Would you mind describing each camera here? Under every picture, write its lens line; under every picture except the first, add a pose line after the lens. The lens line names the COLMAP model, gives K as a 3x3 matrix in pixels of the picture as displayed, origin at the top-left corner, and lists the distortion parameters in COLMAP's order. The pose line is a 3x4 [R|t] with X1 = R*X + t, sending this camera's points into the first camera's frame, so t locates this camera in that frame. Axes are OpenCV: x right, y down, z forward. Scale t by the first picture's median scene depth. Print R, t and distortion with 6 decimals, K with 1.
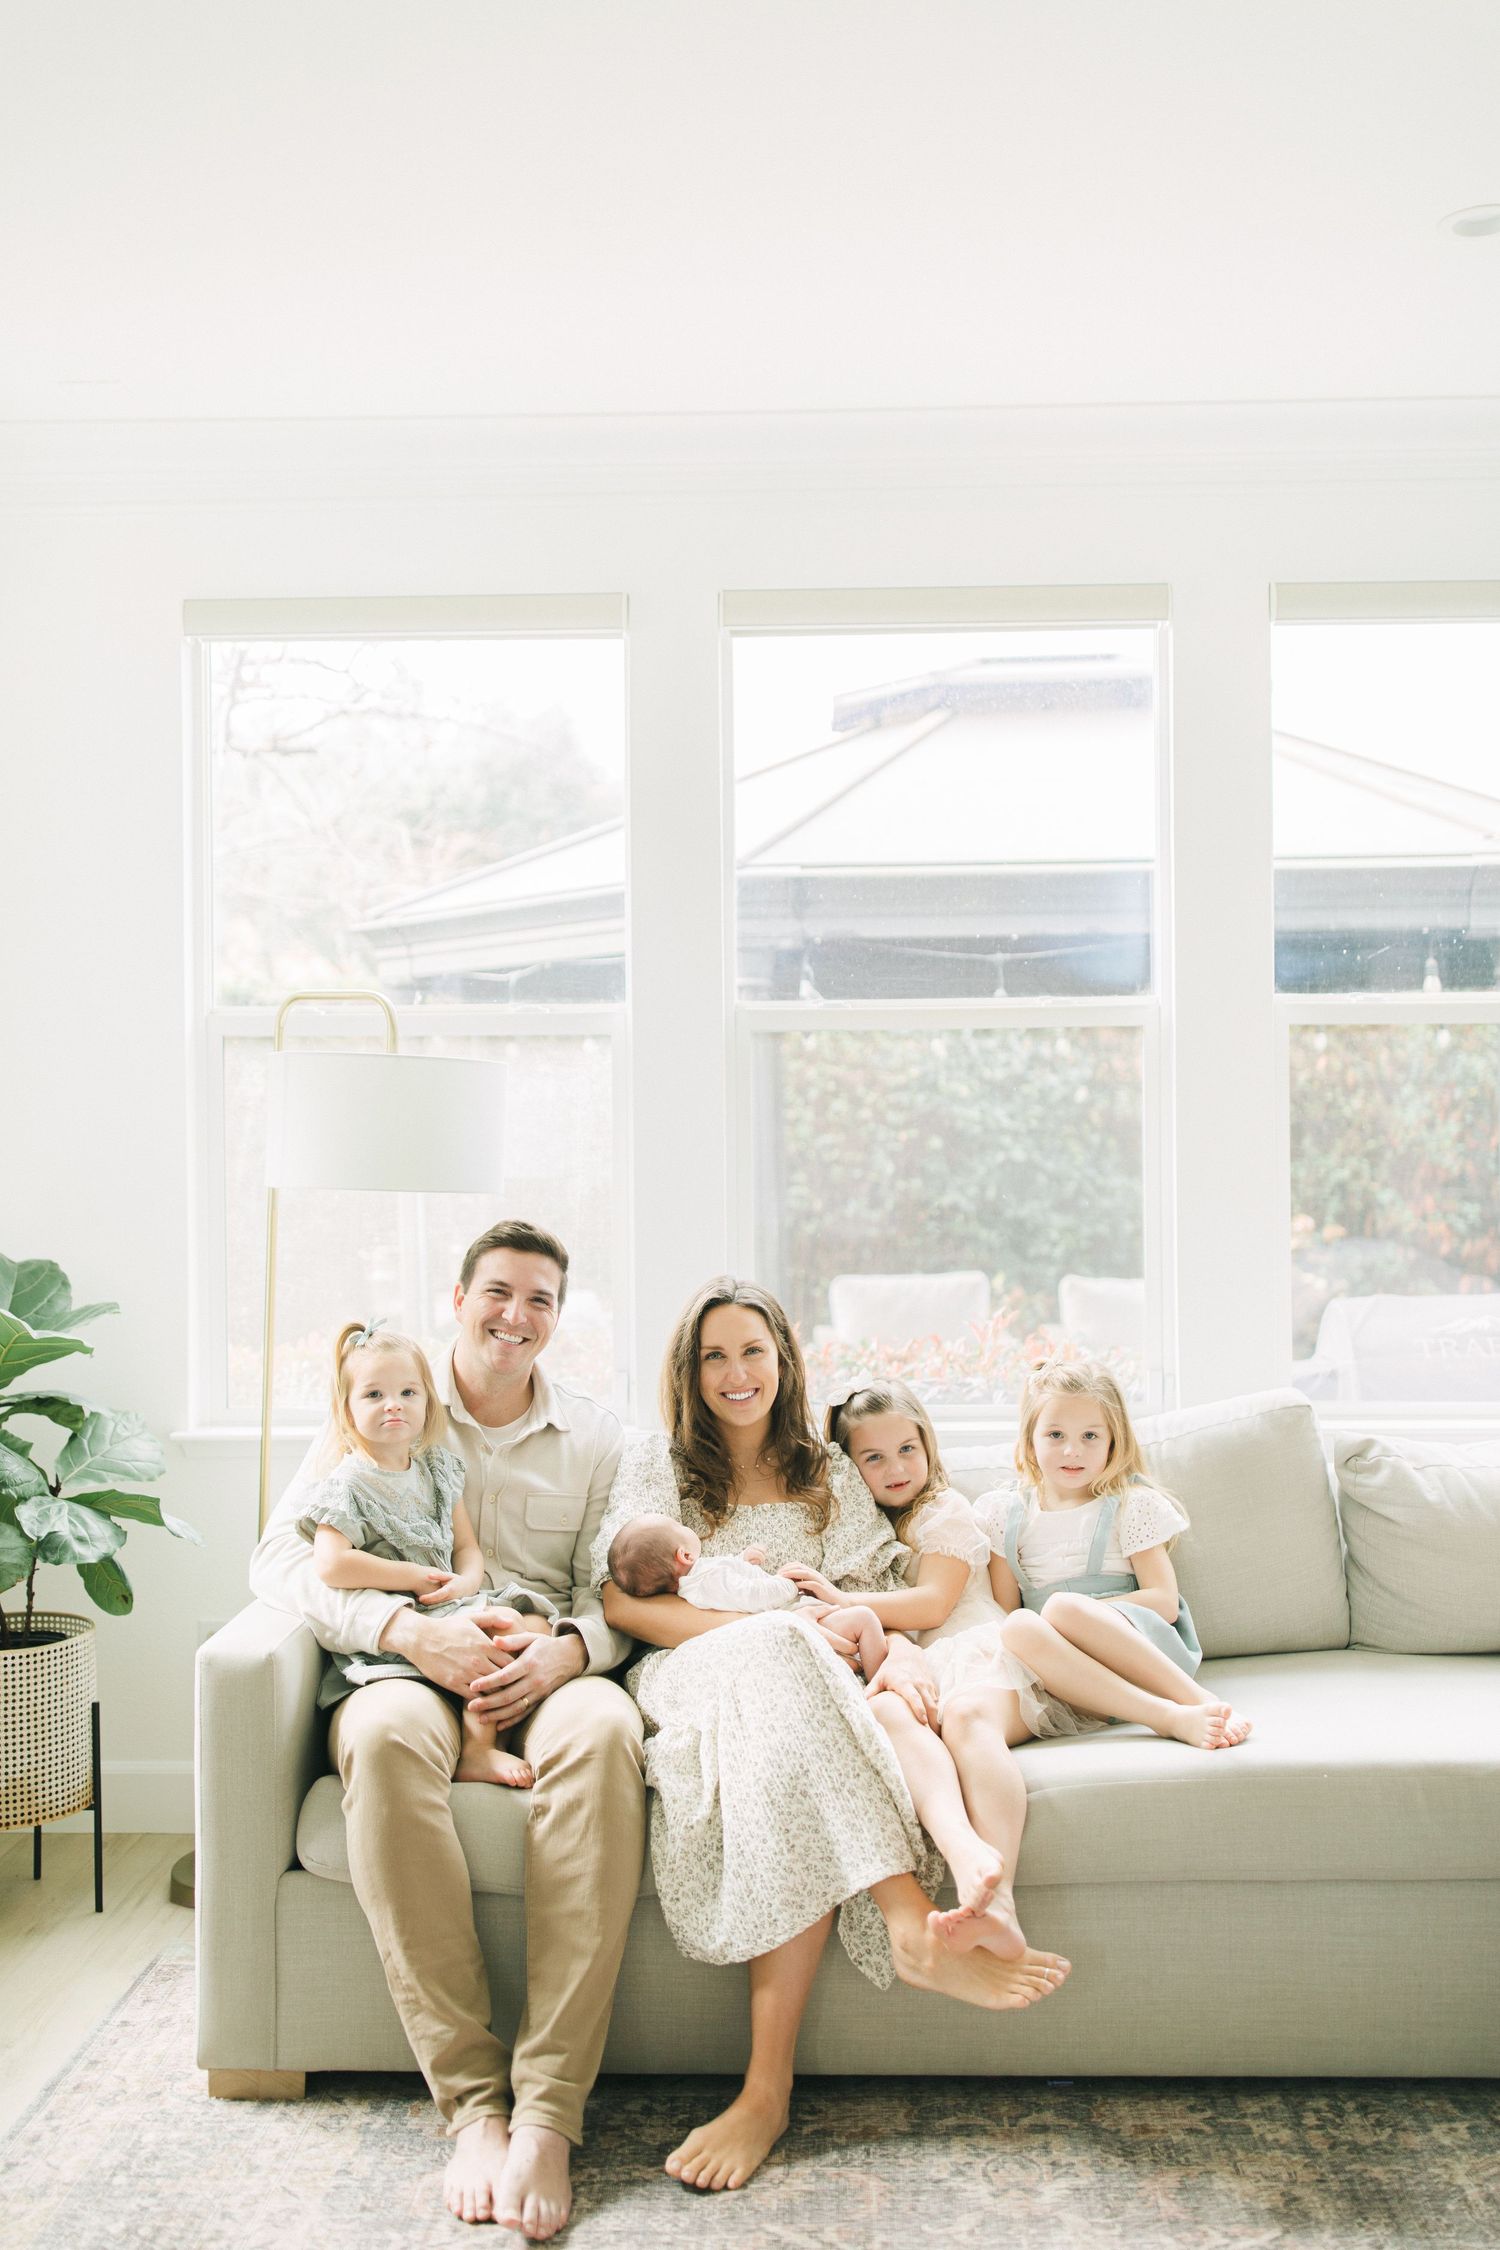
lens RADIAL K [[2191.6, 0, 804.9], [0, 2191.6, 1116.4], [0, 0, 1]] dist [0.011366, -0.000620]
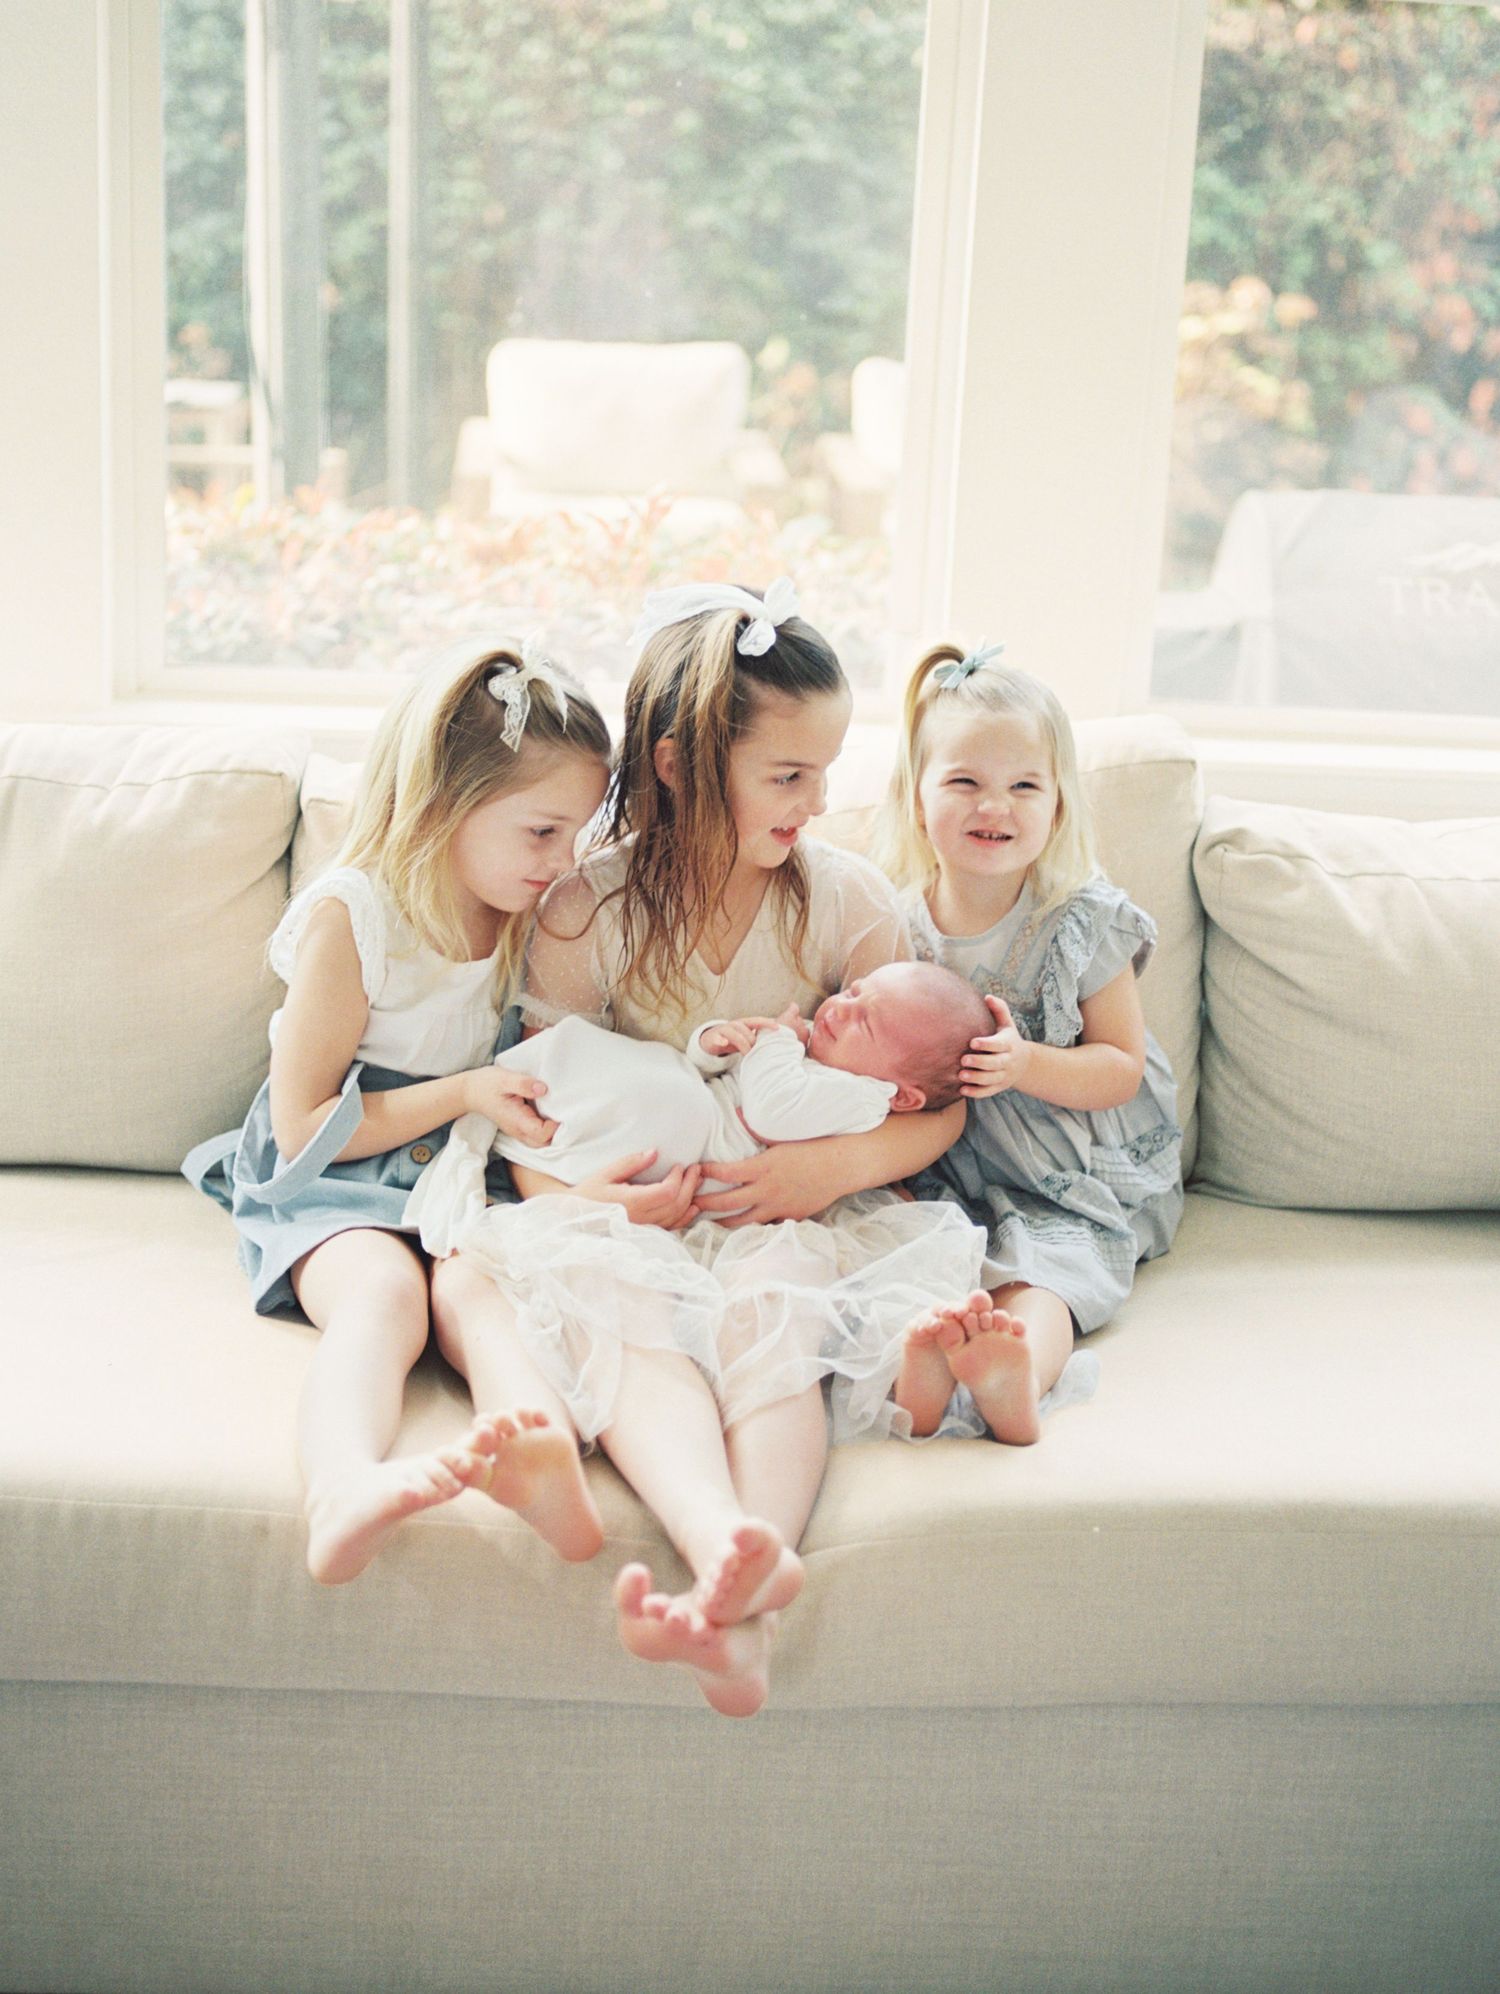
lens RADIAL K [[3200.2, 0, 805.3], [0, 3200.2, 1075.1], [0, 0, 1]] dist [-0.018157, 0.023855]
pose [[0.994895, 0.032611, 0.095504, 0.061302], [-0.059973, 0.952170, 0.299626, -0.017748], [-0.081165, -0.303824, 0.949264, 0.206279]]
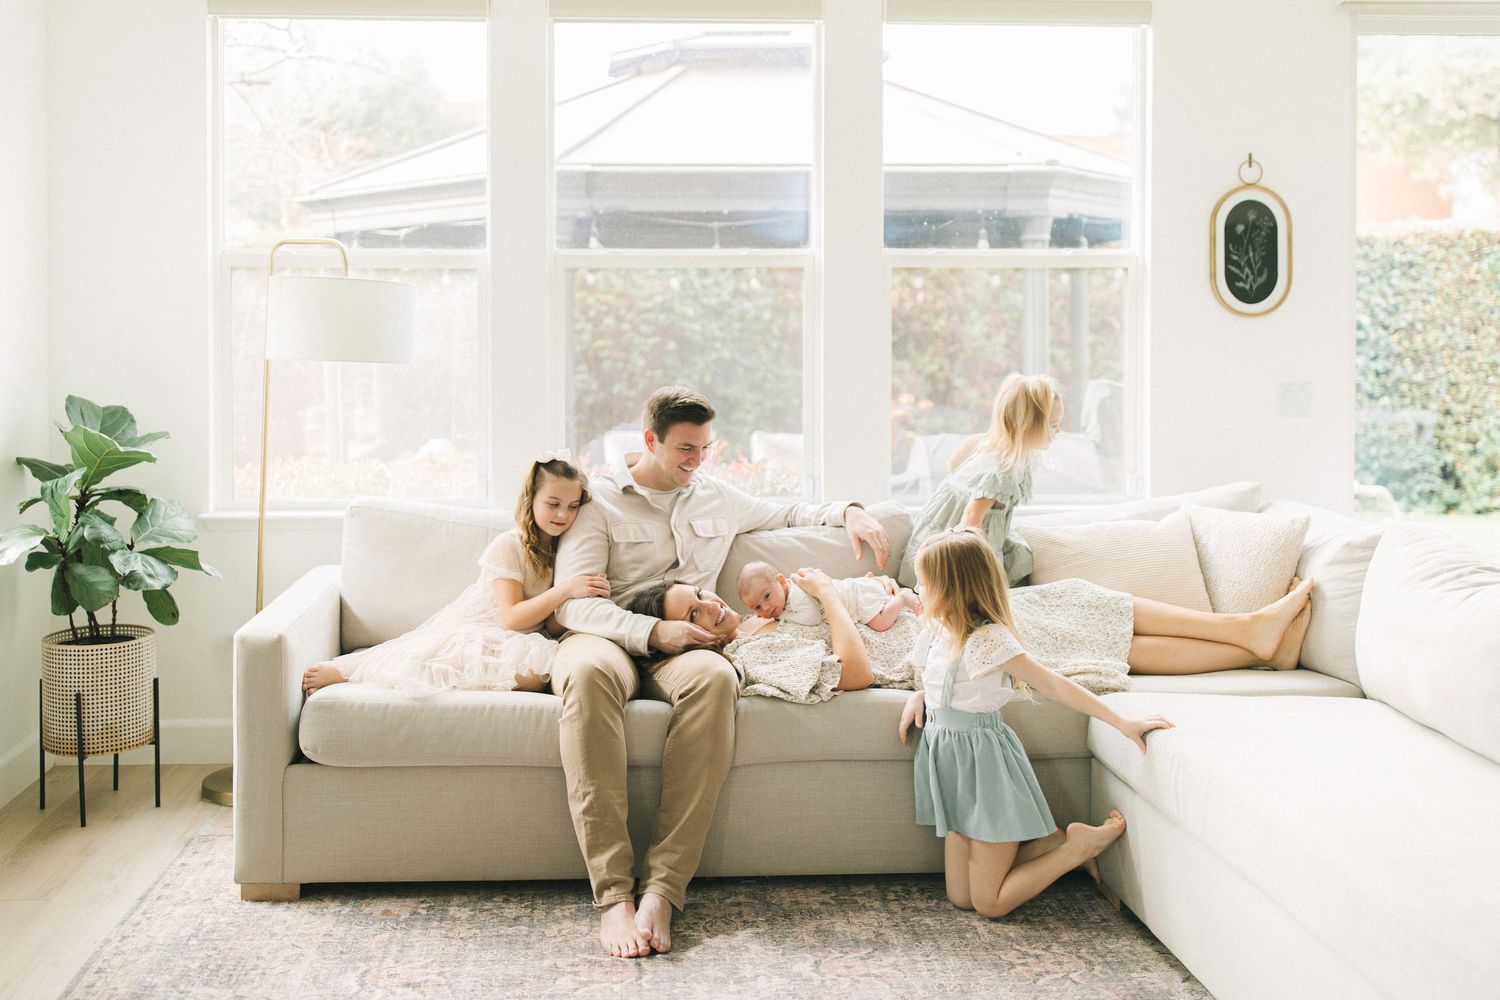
lens RADIAL K [[1461.1, 0, 688.9], [0, 1461.1, 361.1], [0, 0, 1]] dist [0.011366, -0.000620]
pose [[0.997333, 0.007078, 0.072637, -0.010627], [-0.008575, 0.999757, 0.020310, 0.007614], [-0.072475, -0.020879, 0.997152, -0.085305]]
